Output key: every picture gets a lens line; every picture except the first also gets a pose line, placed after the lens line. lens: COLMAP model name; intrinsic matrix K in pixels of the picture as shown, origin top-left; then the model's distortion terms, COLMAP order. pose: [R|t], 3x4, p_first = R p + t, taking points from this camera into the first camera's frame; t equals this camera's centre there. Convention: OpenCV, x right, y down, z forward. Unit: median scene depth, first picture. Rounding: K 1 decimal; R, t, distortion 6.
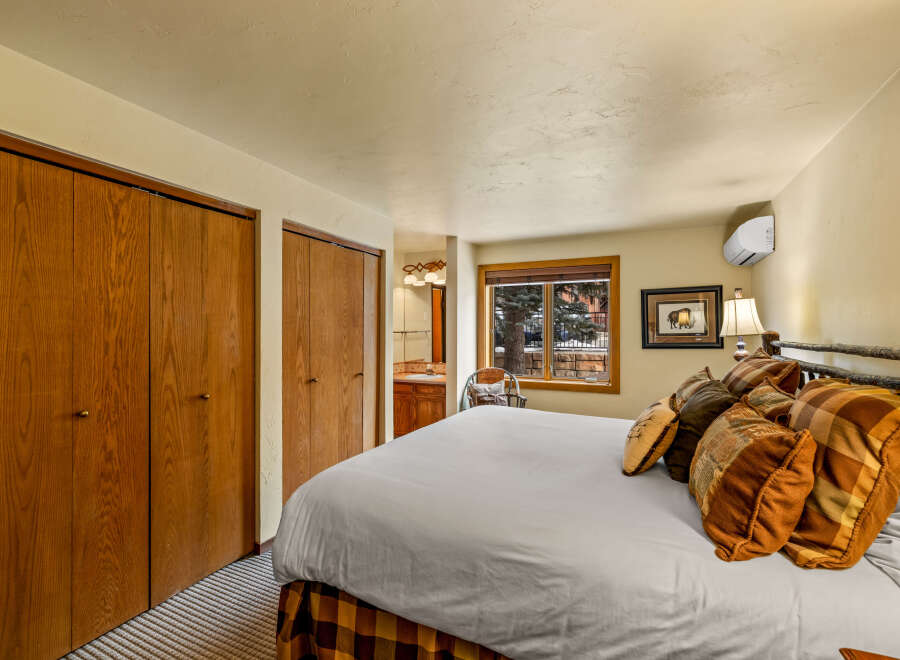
lens RADIAL K [[421.9, 0, 448.6], [0, 421.9, 330.3], [0, 0, 1]] dist [-0.000150, -0.000103]
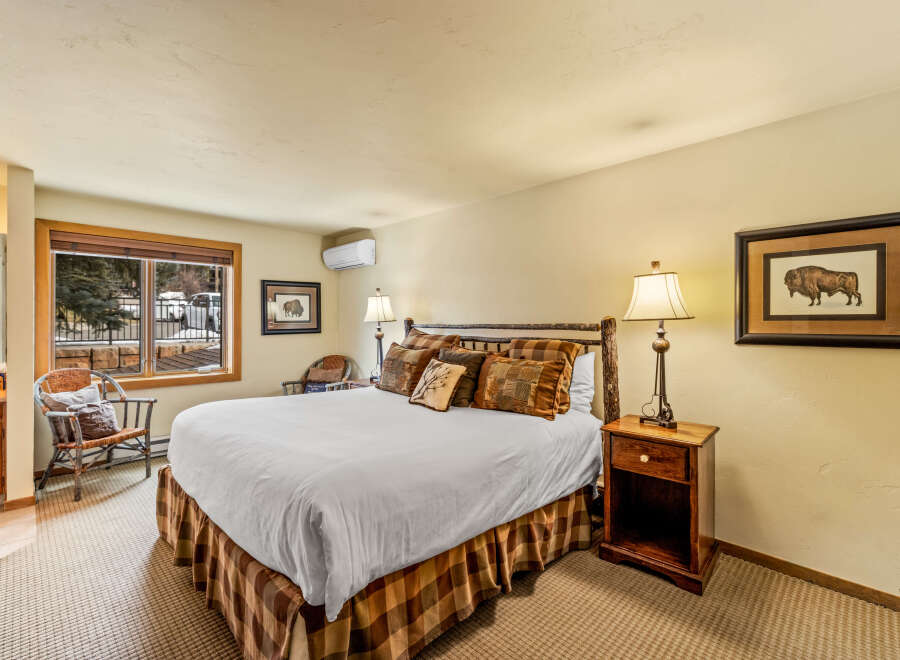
lens RADIAL K [[421.9, 0, 445.4], [0, 421.9, 329.4], [0, 0, 1]] dist [-0.000150, -0.000103]
pose [[0.352603, -0.014238, 0.935665, -0.411282], [-0.003669, 0.999856, 0.016598, 0.010711], [-0.935766, -0.009286, 0.352500, 0.197164]]
